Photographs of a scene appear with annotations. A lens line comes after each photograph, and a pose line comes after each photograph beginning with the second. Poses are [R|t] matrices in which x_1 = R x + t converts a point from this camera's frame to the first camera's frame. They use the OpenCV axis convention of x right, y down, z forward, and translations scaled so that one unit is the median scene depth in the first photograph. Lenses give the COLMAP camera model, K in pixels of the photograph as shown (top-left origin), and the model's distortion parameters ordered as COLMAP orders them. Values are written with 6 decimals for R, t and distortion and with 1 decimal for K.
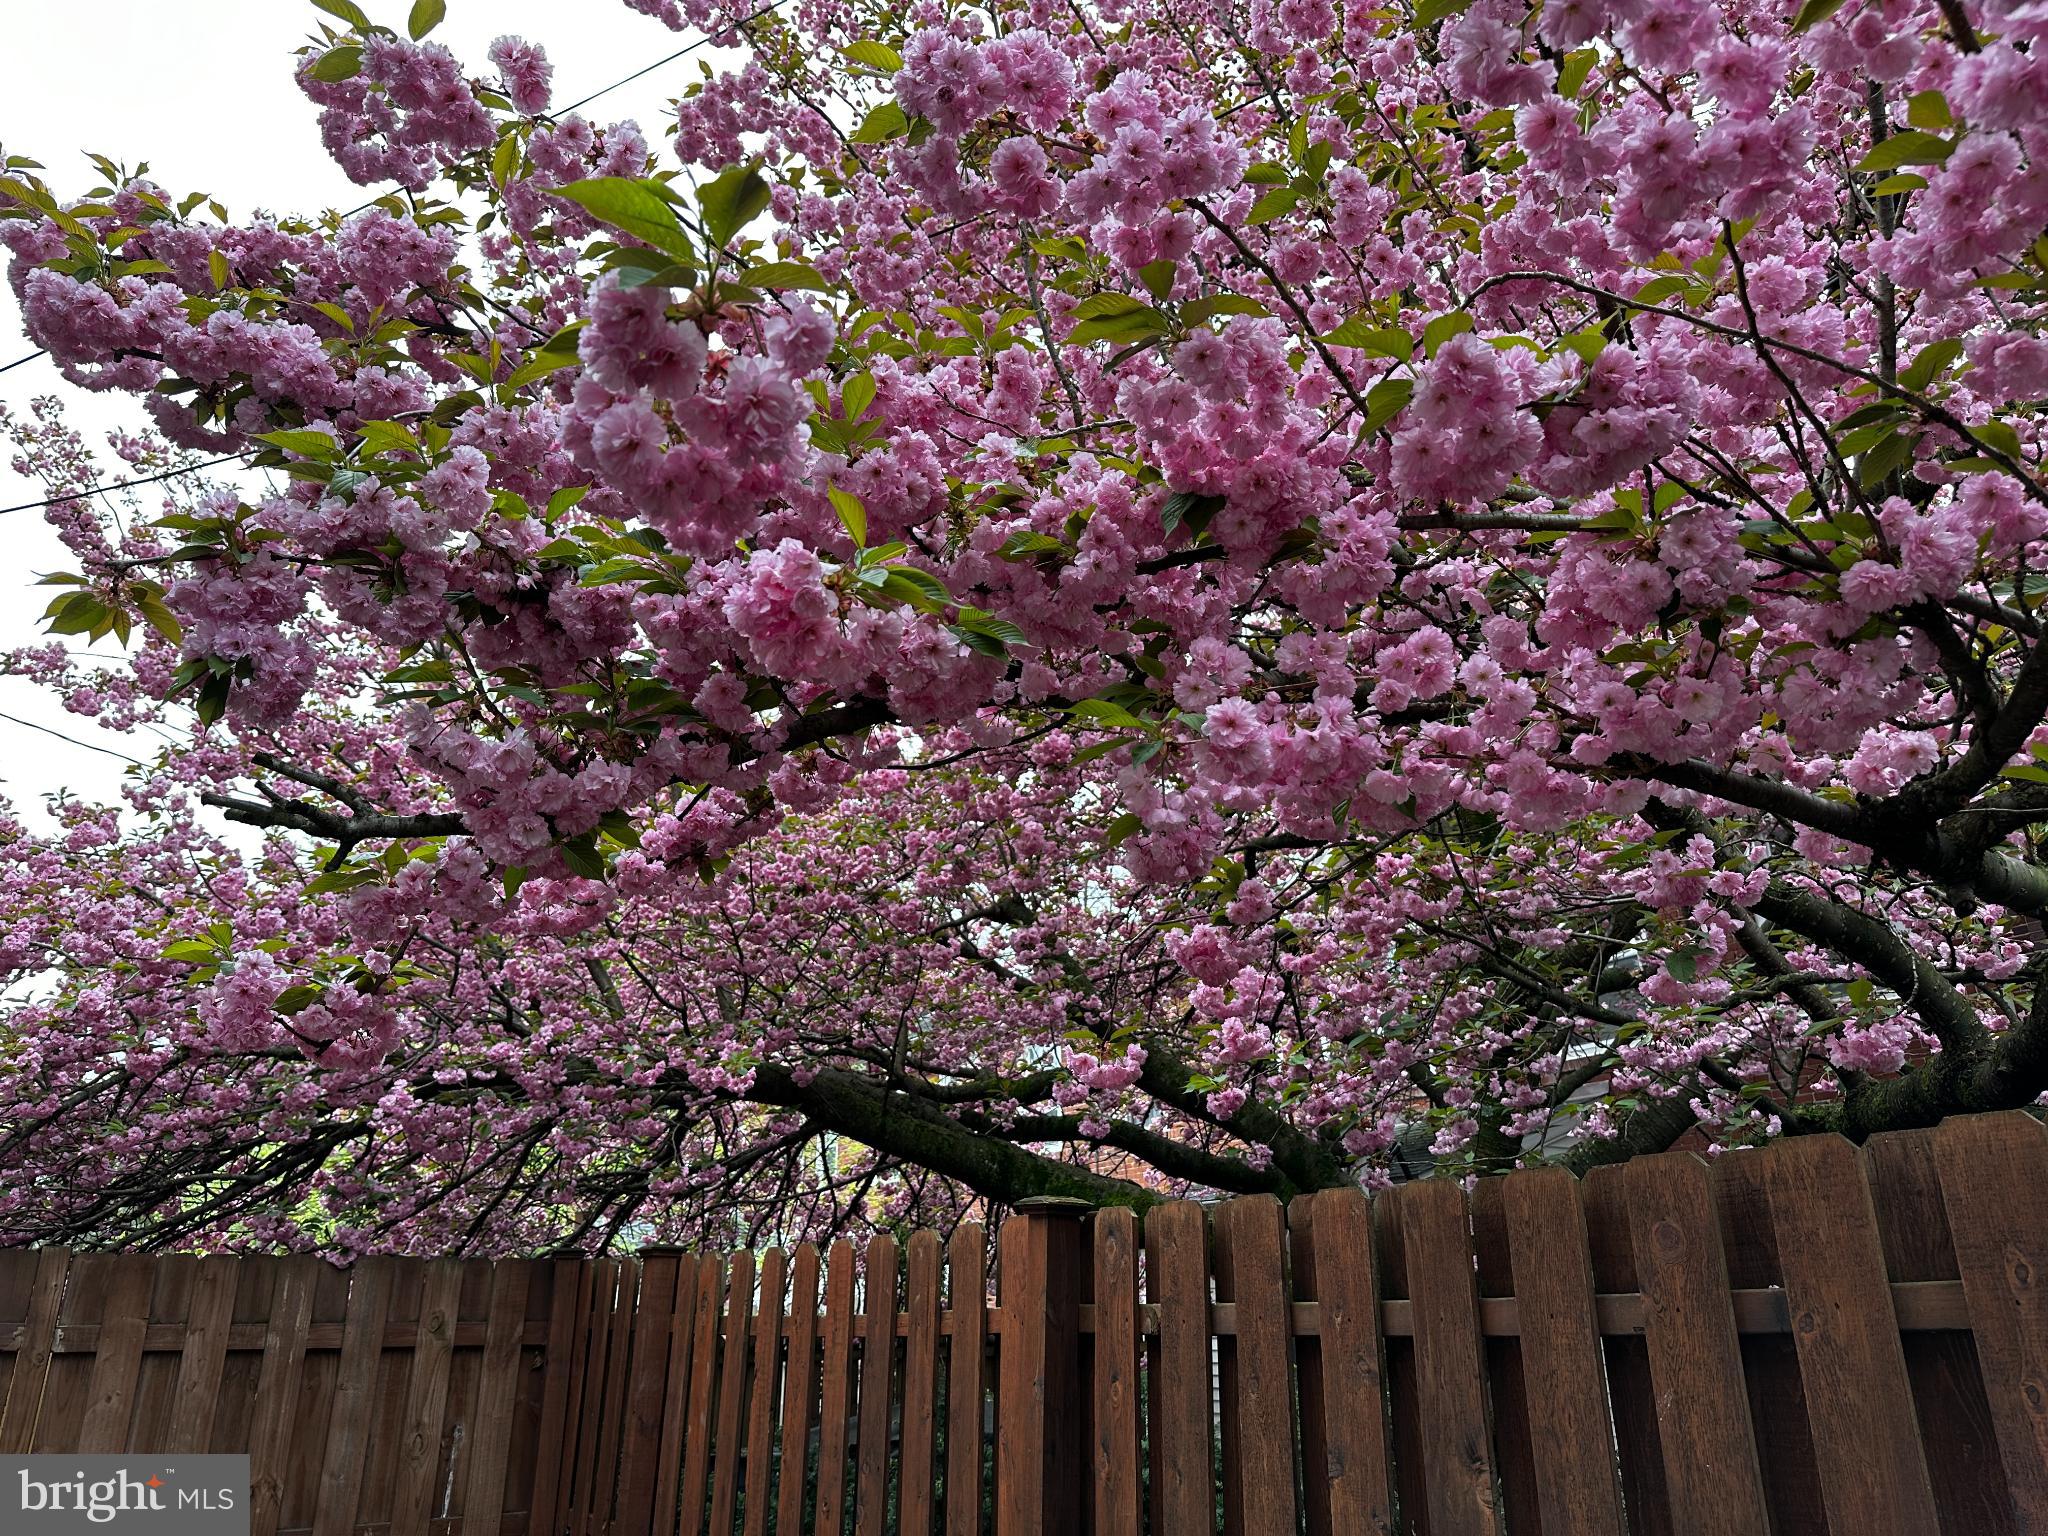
lens RADIAL K [[1440.4, 0, 1016.7], [0, 1440.4, 759.9], [0, 0, 1]] dist [0.019660, -0.006427]
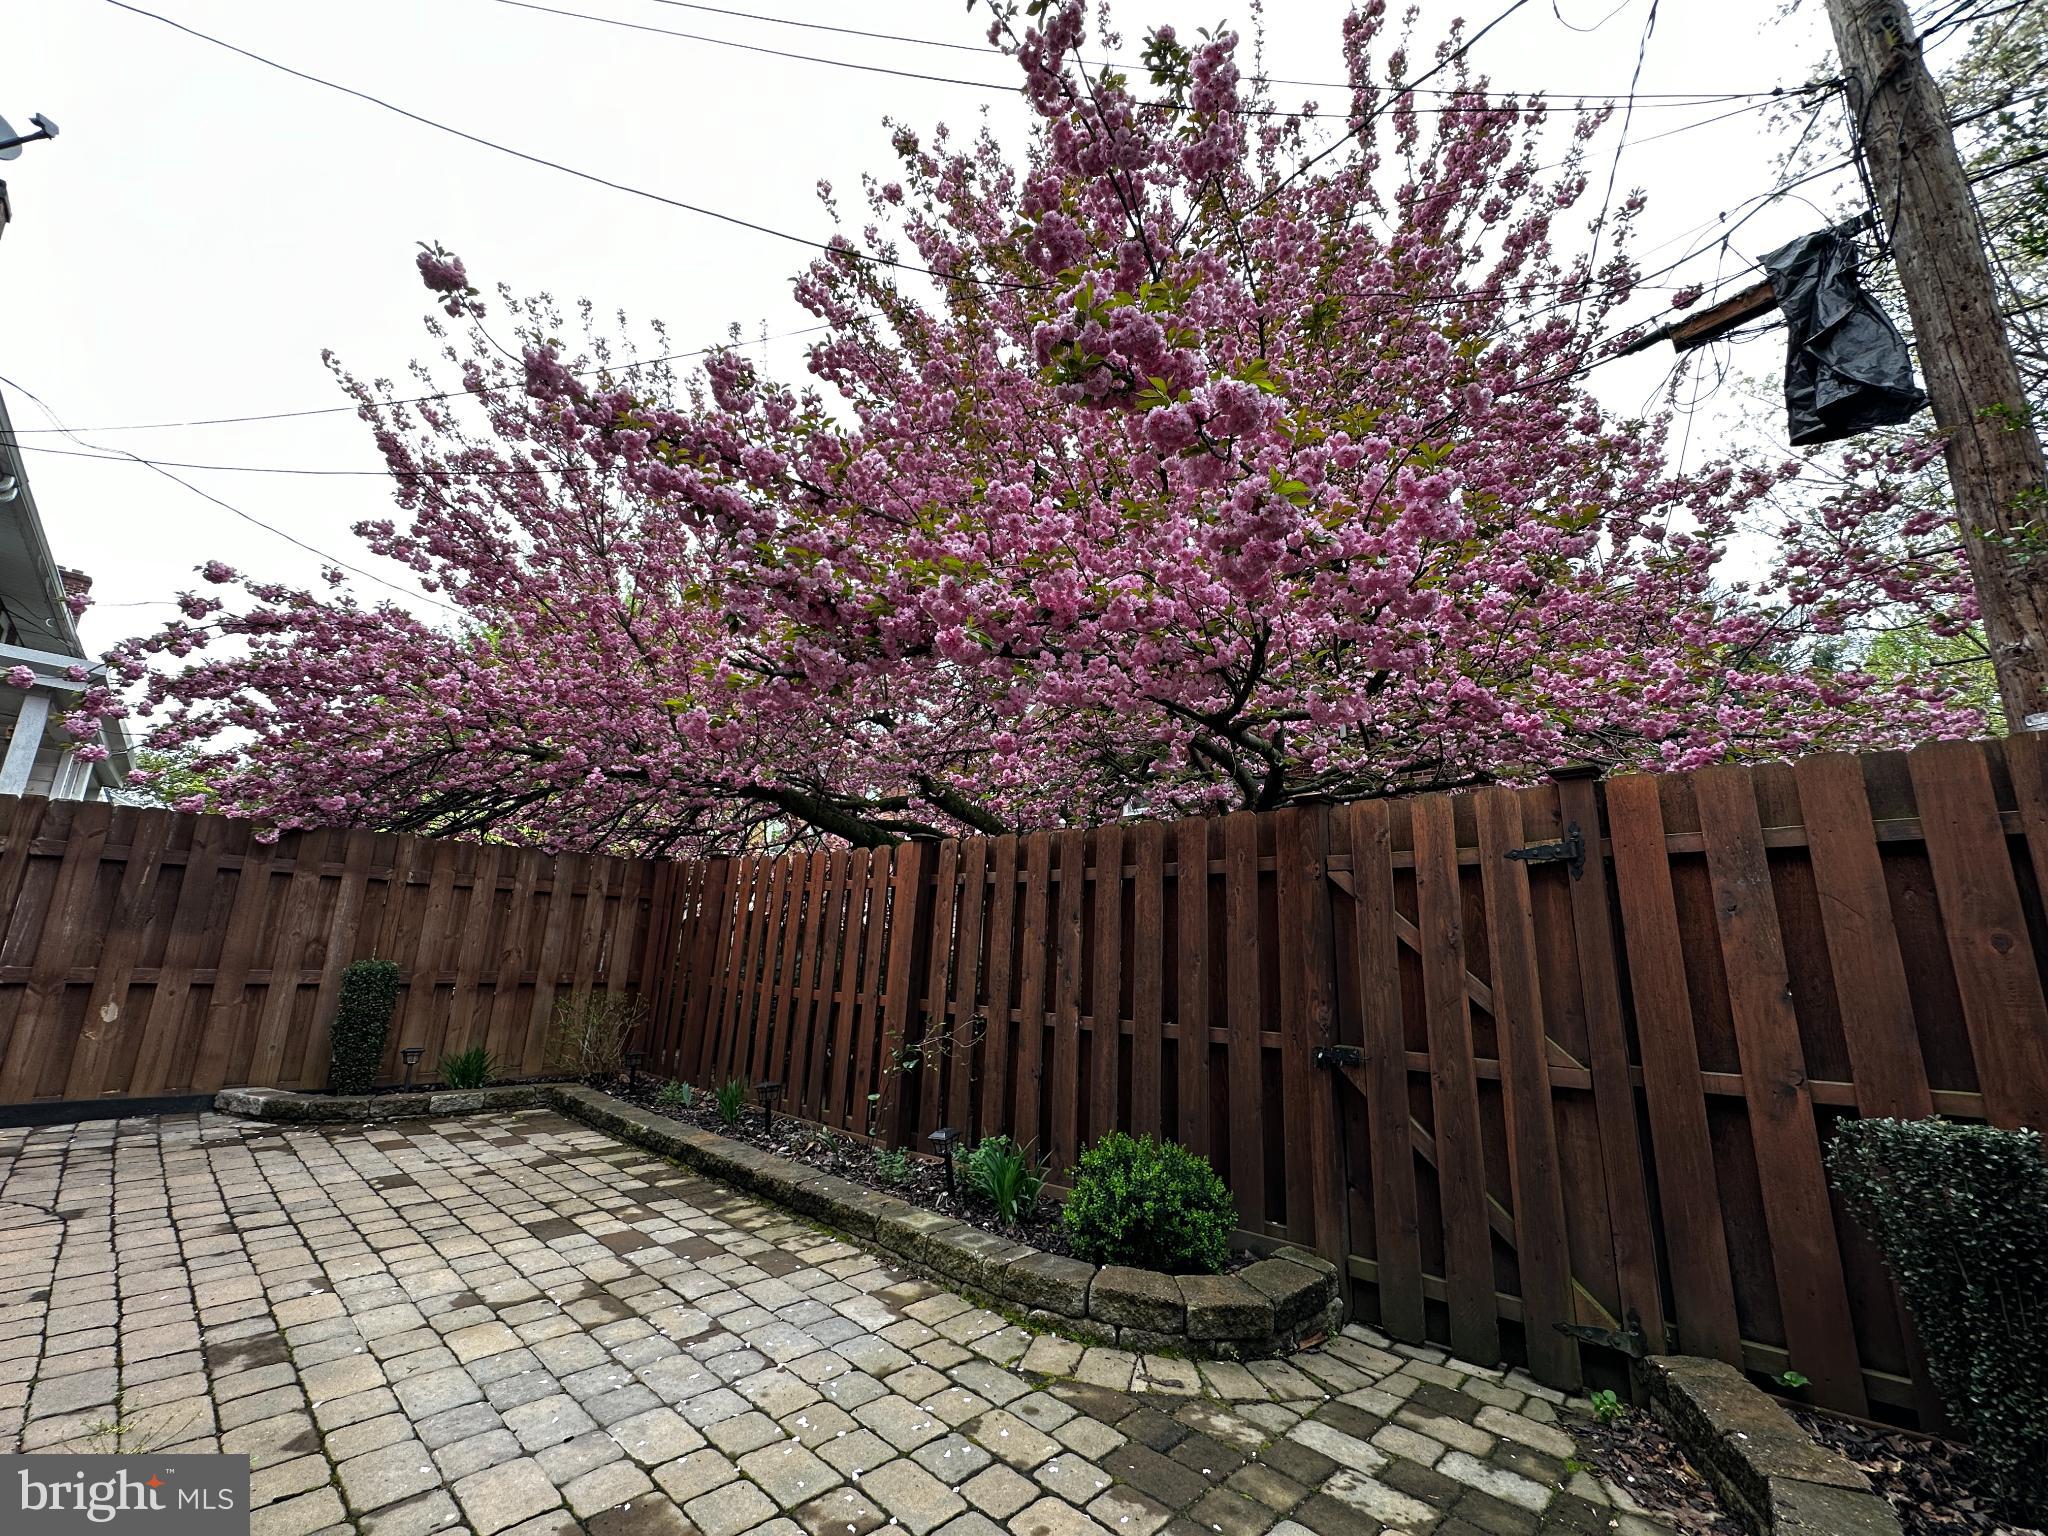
lens RADIAL K [[817.1, 0, 1022.7], [0, 817.1, 770.4], [0, 0, 1]] dist [-0.000346, -0.000181]
pose [[0.971701, 0.091238, 0.217883, -0.157720], [-0.124291, 0.981865, 0.143150, -0.035568], [-0.200871, -0.166180, 0.965420, -0.471490]]
